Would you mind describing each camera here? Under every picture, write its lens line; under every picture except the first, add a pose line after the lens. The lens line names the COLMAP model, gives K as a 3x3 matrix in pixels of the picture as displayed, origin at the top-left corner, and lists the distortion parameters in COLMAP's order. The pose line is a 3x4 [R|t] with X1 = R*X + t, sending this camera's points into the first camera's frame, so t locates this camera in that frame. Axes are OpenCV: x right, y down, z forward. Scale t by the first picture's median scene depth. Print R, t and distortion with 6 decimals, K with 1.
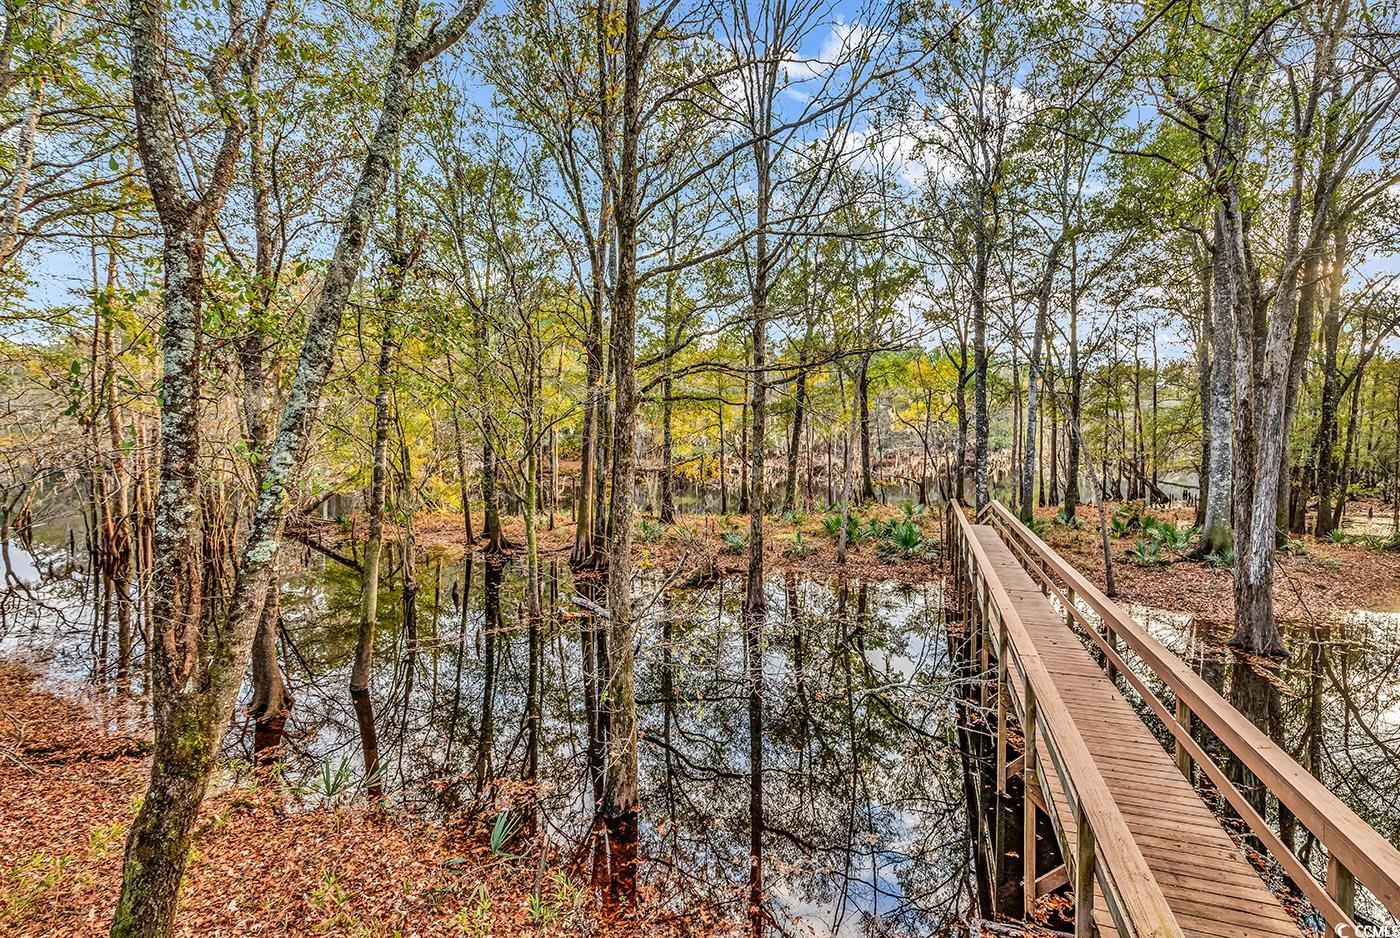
lens RADIAL K [[642.4, 0, 702.8], [0, 642.4, 461.2], [0, 0, 1]] dist [0.000919, -0.000101]
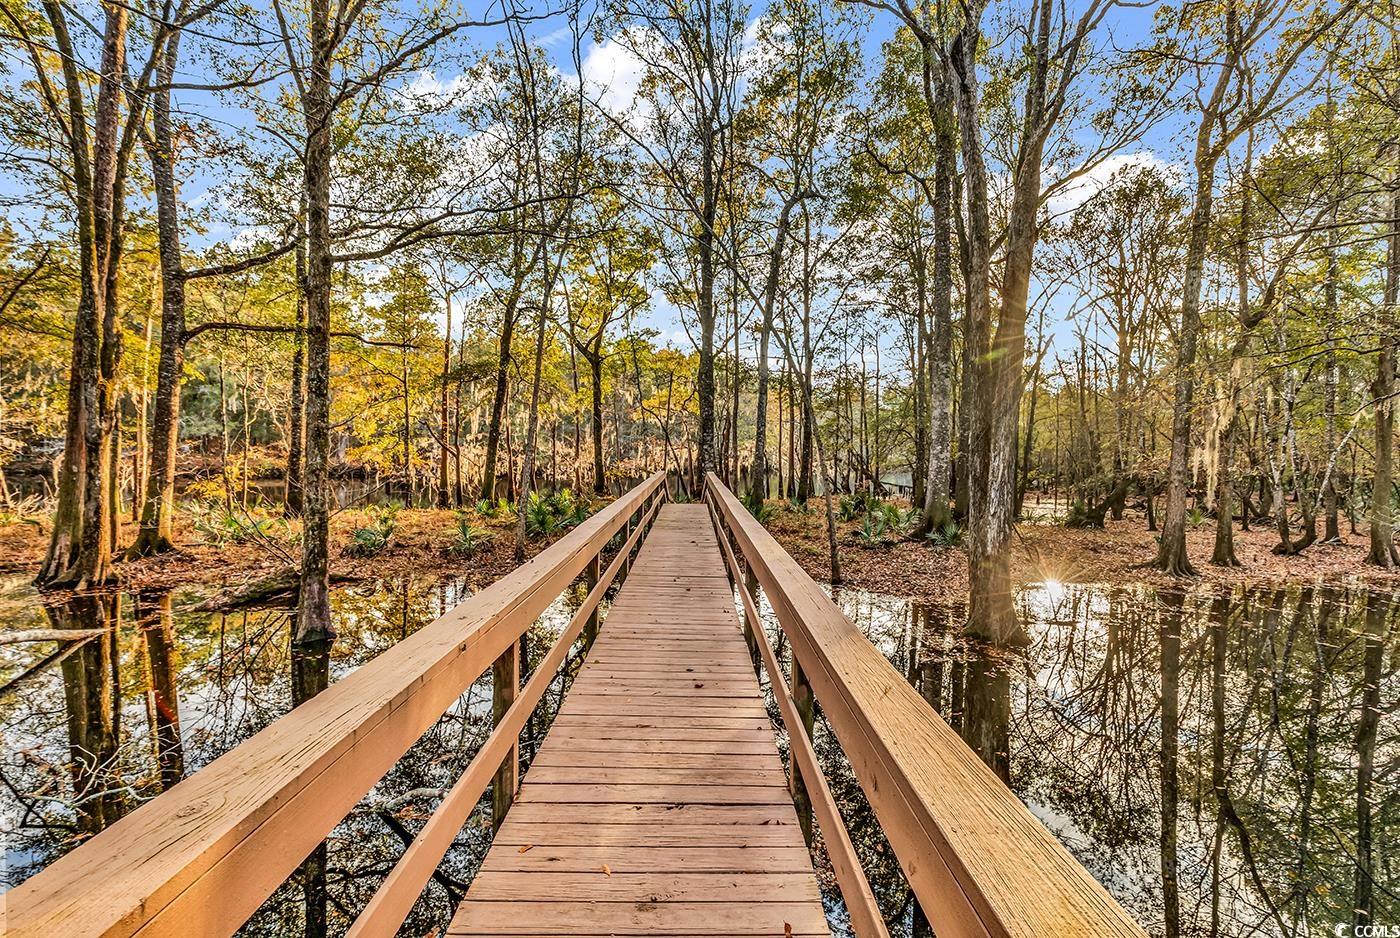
lens RADIAL K [[642.4, 0, 702.8], [0, 642.4, 461.2], [0, 0, 1]] dist [0.000919, -0.000101]
pose [[0.939292, 0.008011, 0.343025, 0.136538], [-0.002520, 0.999862, -0.016450, 0.047651], [-0.343109, 0.014587, 0.939182, 0.202306]]
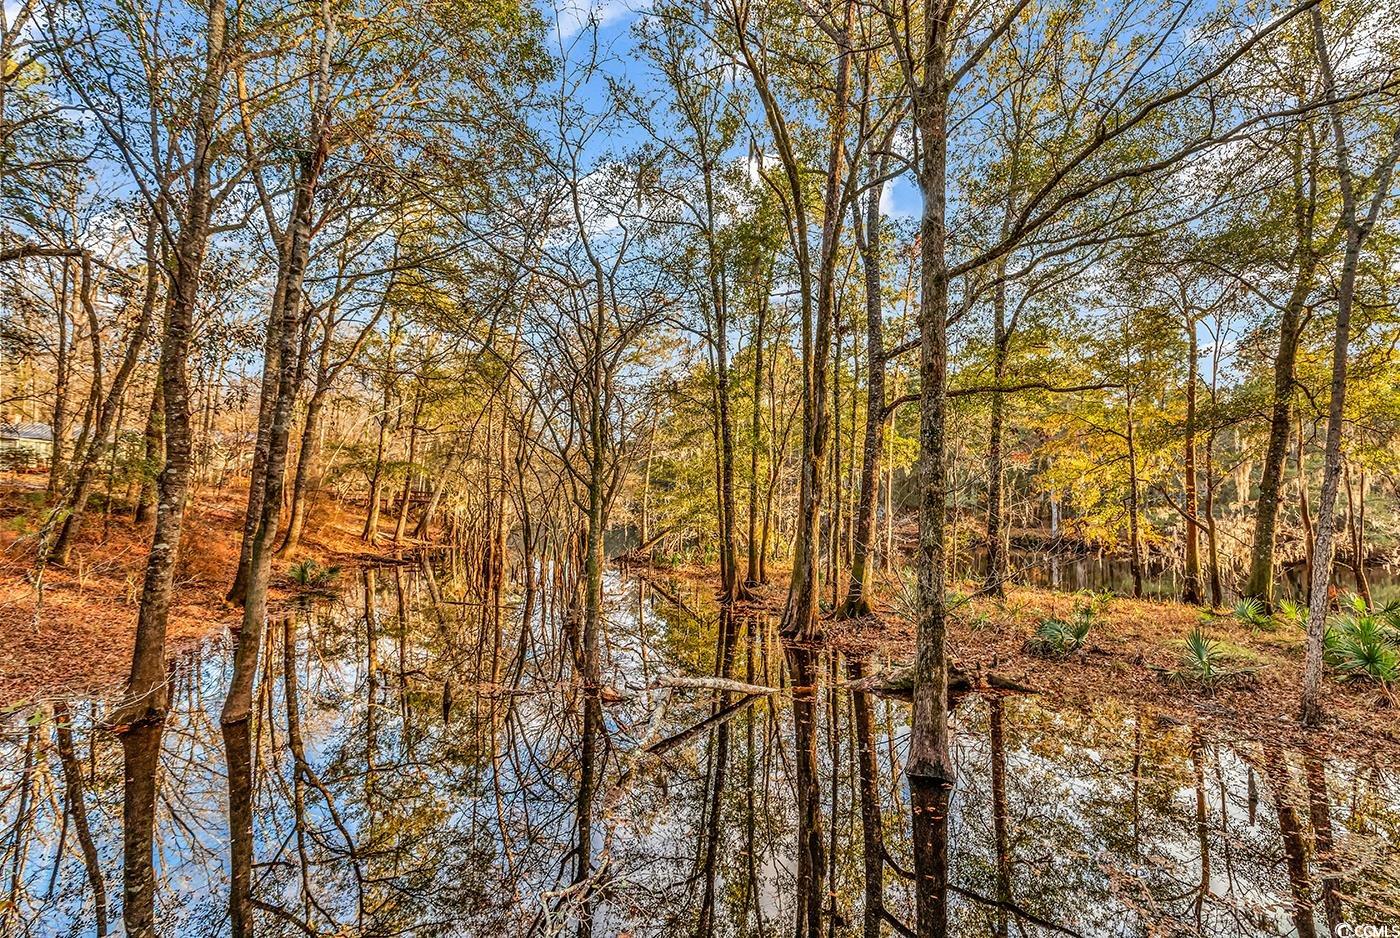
lens RADIAL K [[626.4, 0, 700.0], [0, 626.4, 469.0], [0, 0, 1]] dist [0.001681, 0.000111]
pose [[0.744861, -0.027182, -0.666666, 0.164898], [-0.043320, 0.995092, -0.088973, 0.041807], [0.665812, 0.095152, 0.740028, 0.347893]]
